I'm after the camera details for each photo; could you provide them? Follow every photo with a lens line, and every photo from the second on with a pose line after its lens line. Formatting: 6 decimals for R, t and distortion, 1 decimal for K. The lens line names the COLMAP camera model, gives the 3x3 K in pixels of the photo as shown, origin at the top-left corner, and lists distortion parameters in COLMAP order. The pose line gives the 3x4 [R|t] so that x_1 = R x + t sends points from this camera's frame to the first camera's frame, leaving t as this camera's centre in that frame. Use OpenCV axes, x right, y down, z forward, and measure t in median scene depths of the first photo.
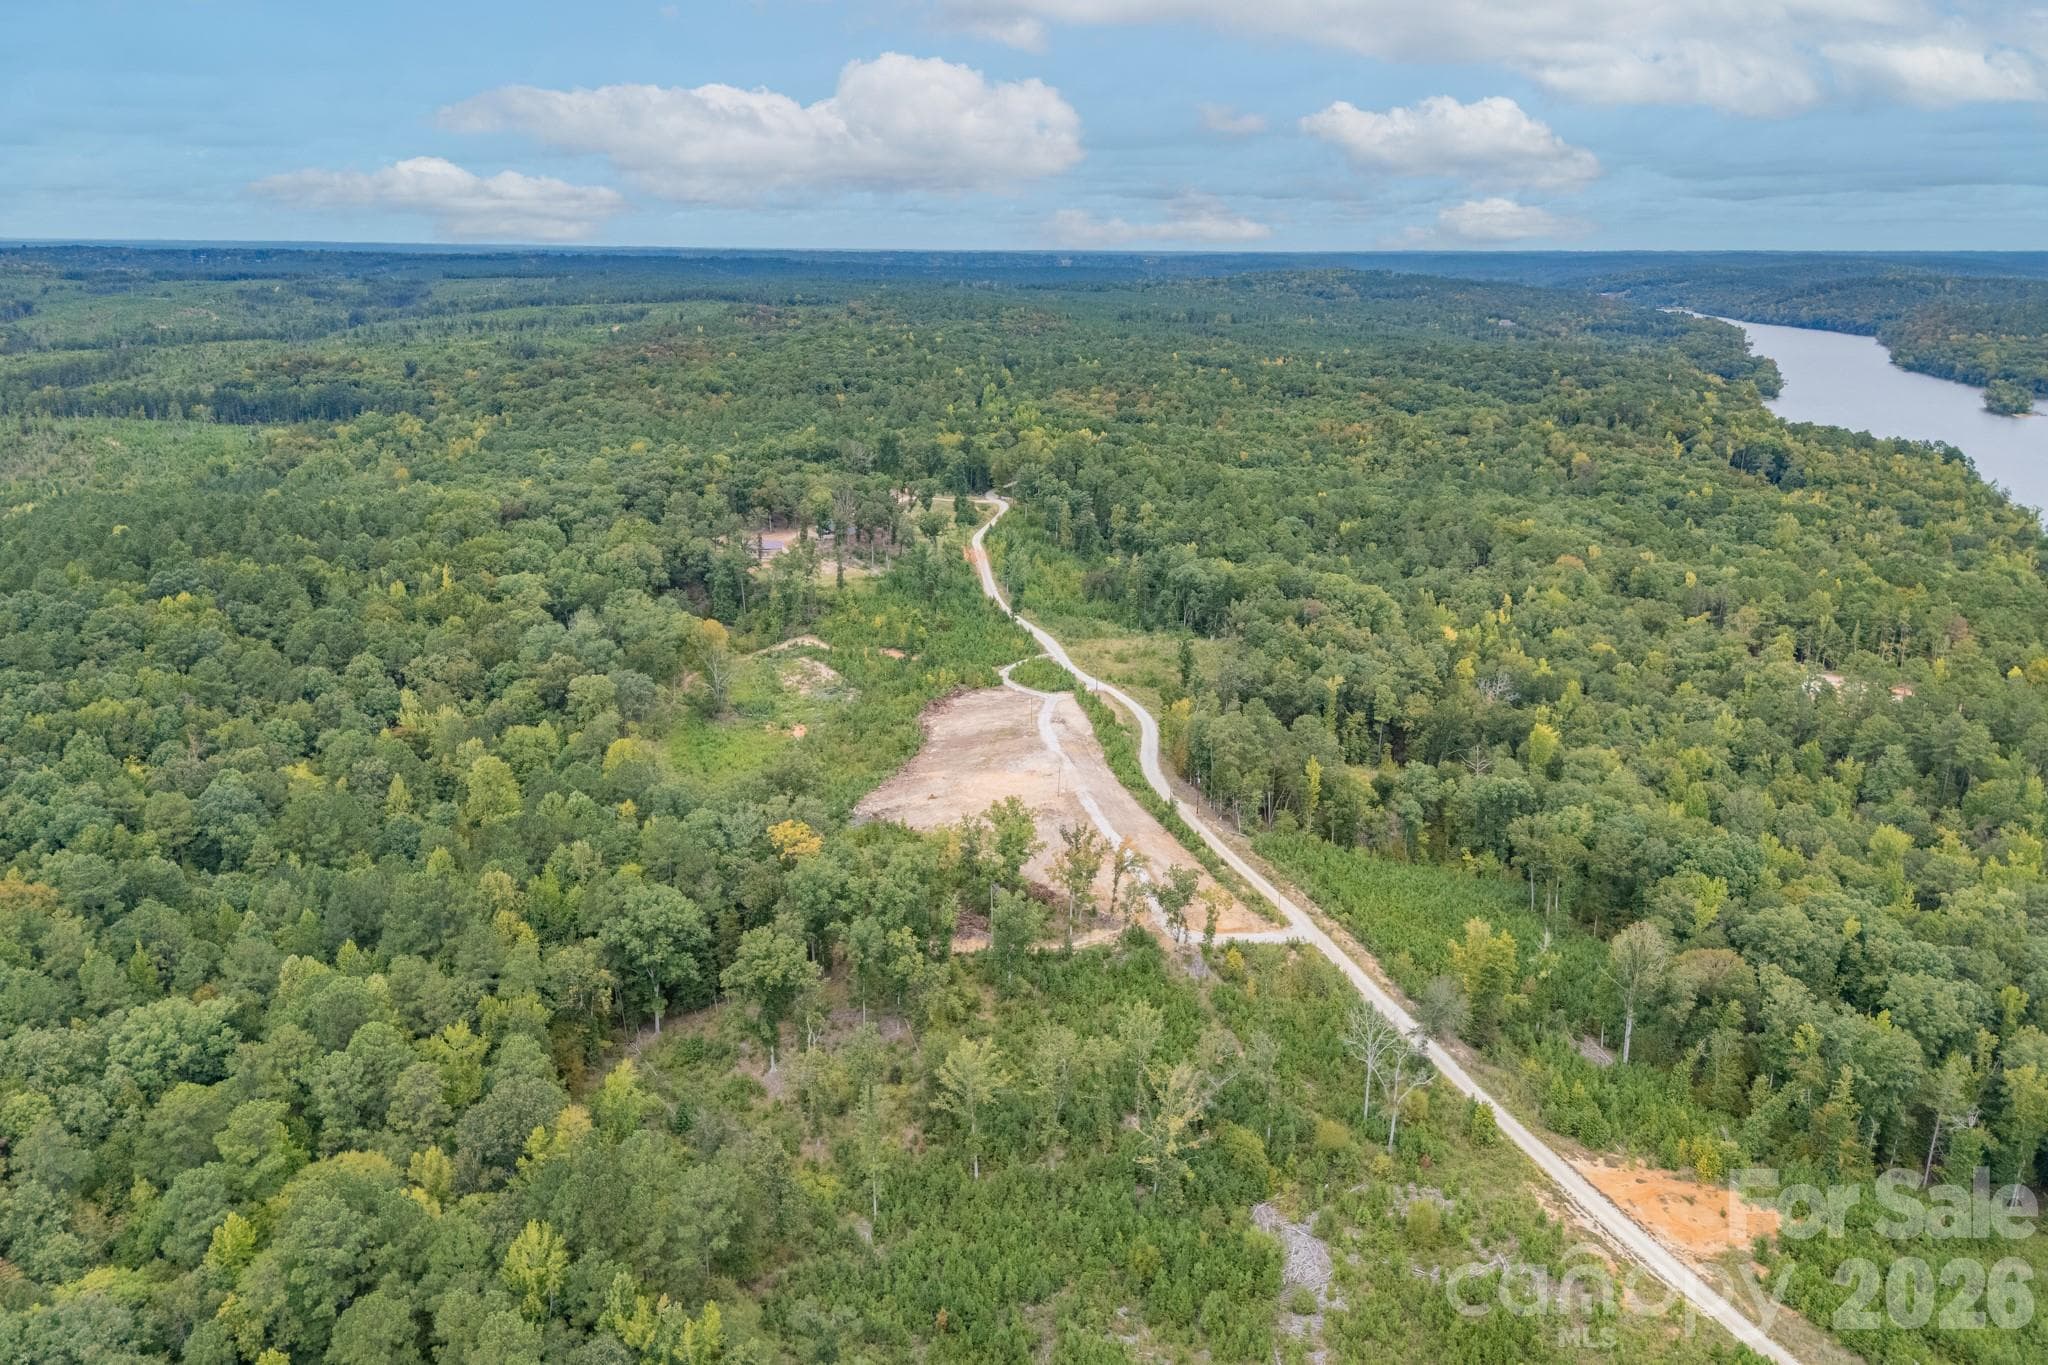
lens RADIAL K [[1510.8, 0, 1029.0], [0, 1510.8, 642.1], [0, 0, 1]] dist [0.085731, -0.083400]
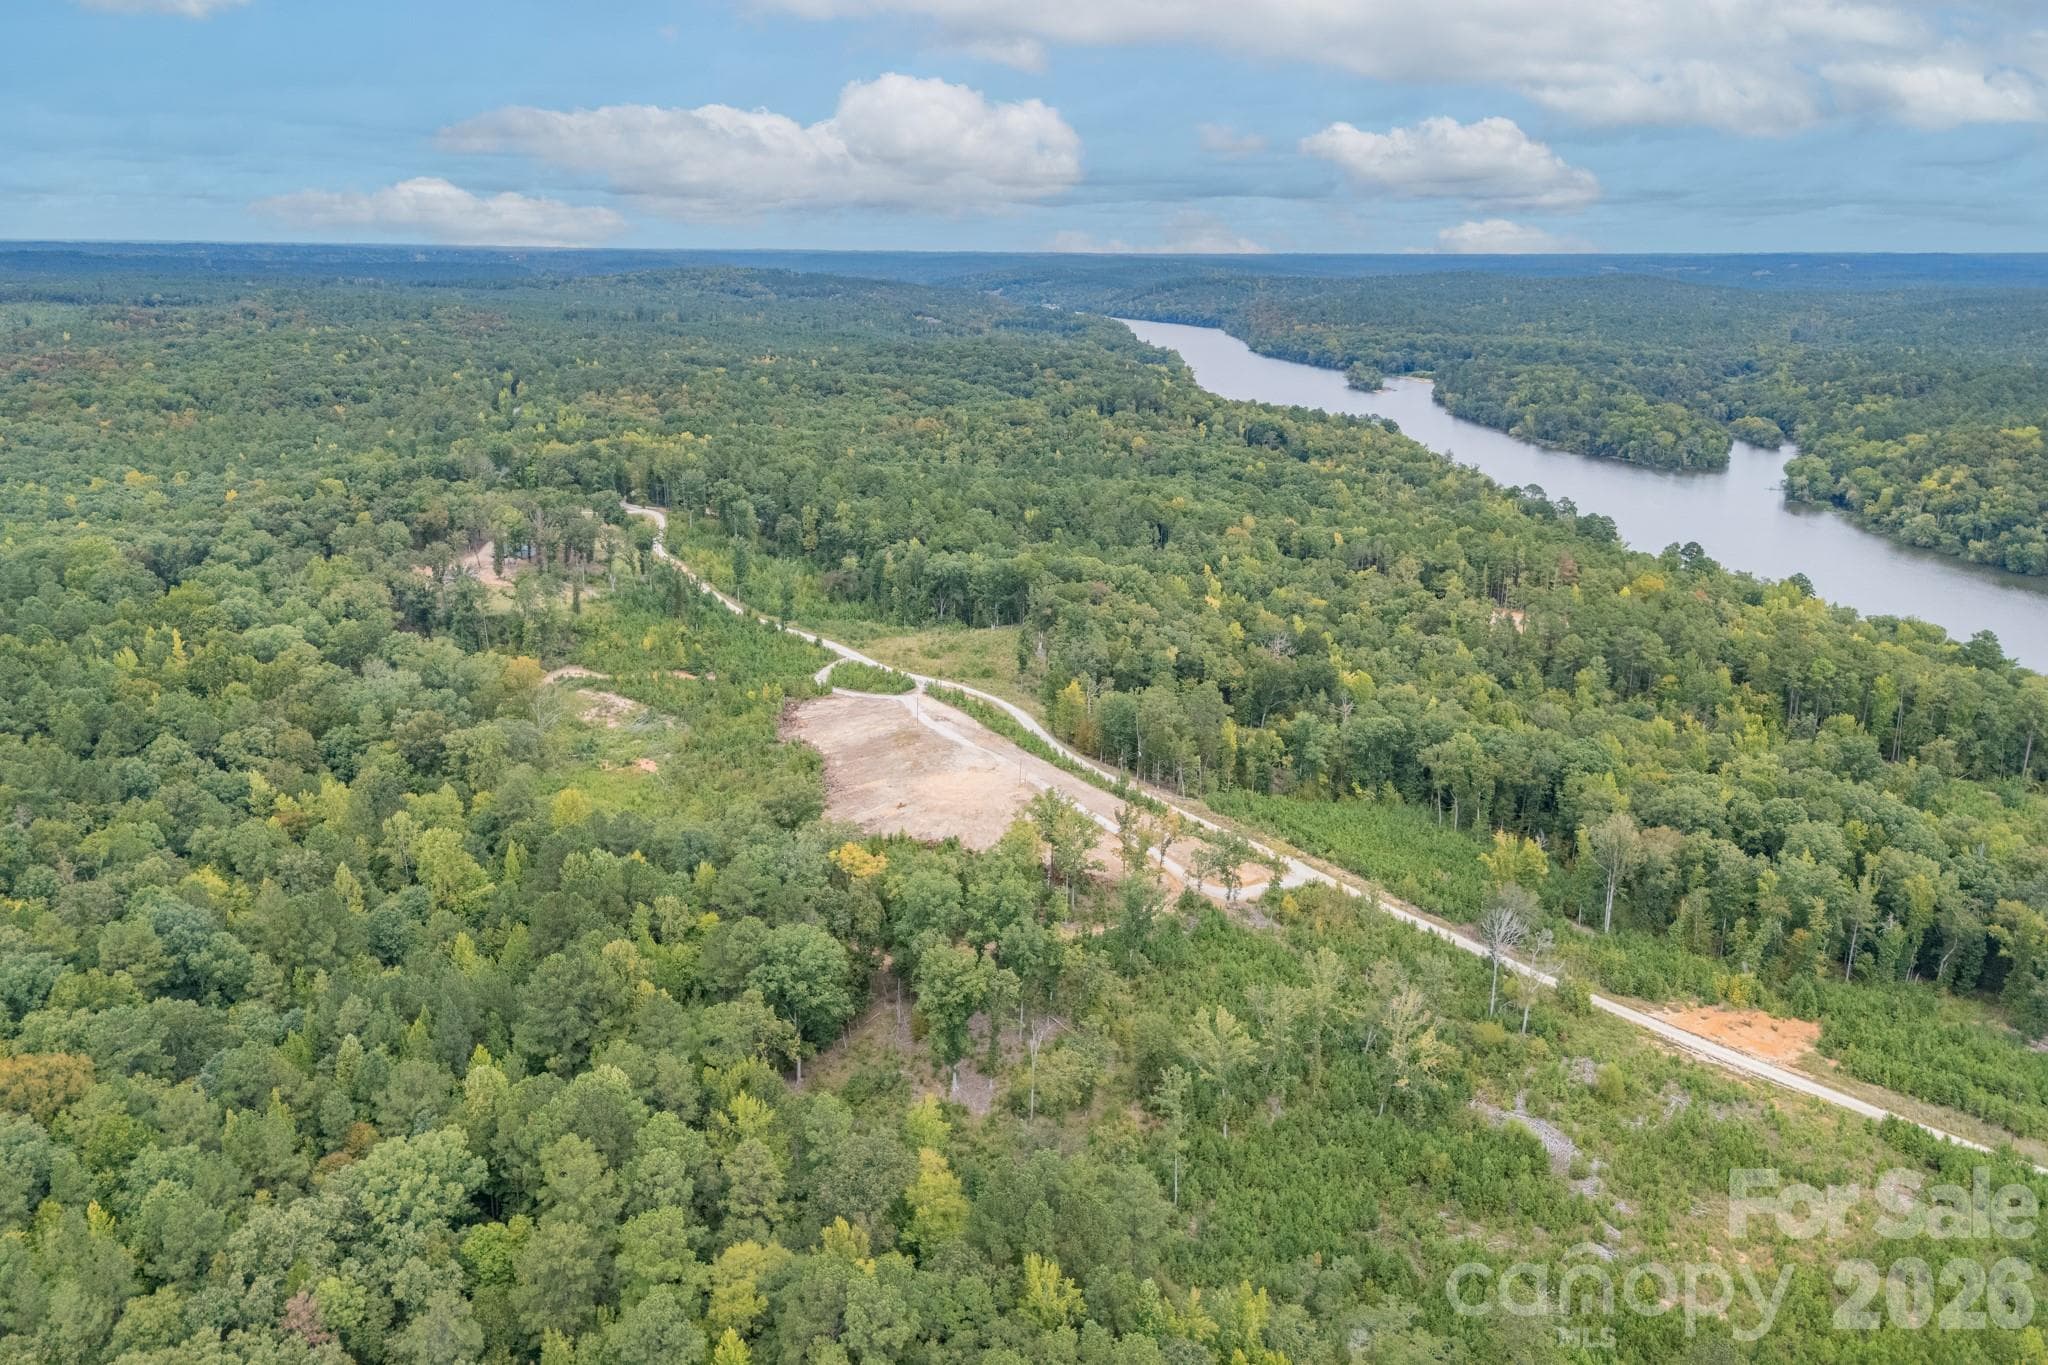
lens RADIAL K [[1503.1, 0, 1028.3], [0, 1503.1, 628.7], [0, 0, 1]] dist [0.087378, -0.083504]
pose [[0.917927, -0.095444, 0.385099, -0.263132], [0.097579, 0.995129, 0.014044, -0.013959], [-0.384563, 0.024686, 0.922769, 0.036827]]
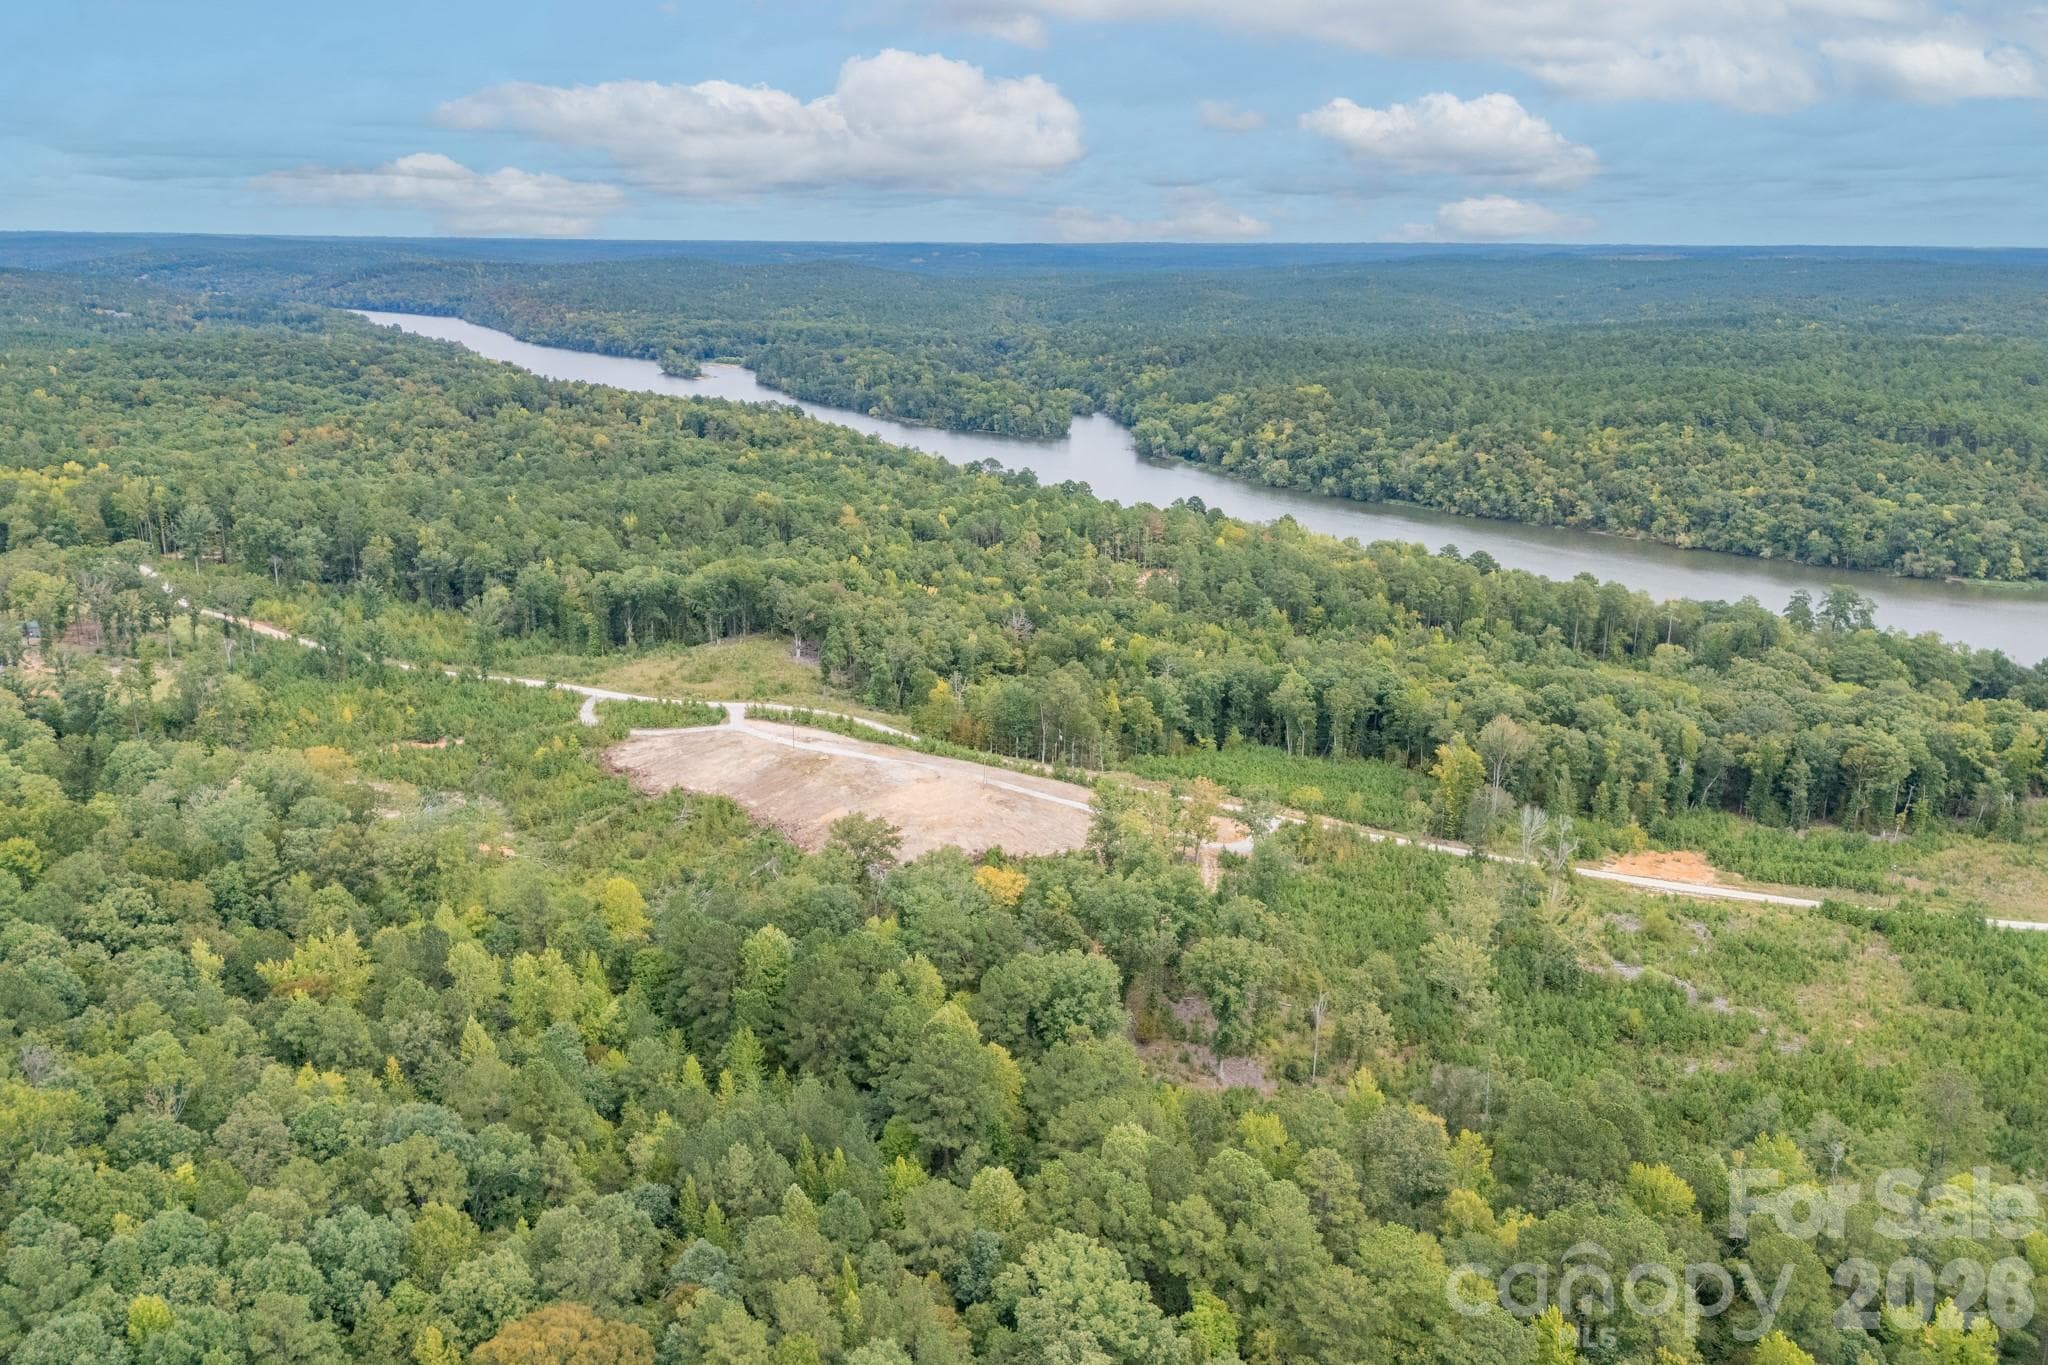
lens RADIAL K [[1510.8, 0, 1029.0], [0, 1510.8, 642.1], [0, 0, 1]] dist [0.085731, -0.083400]
pose [[0.592195, -0.207025, 0.778746, -0.530782], [0.199061, 0.974065, 0.107574, -0.069699], [-0.780820, 0.091313, 0.618047, 0.254538]]
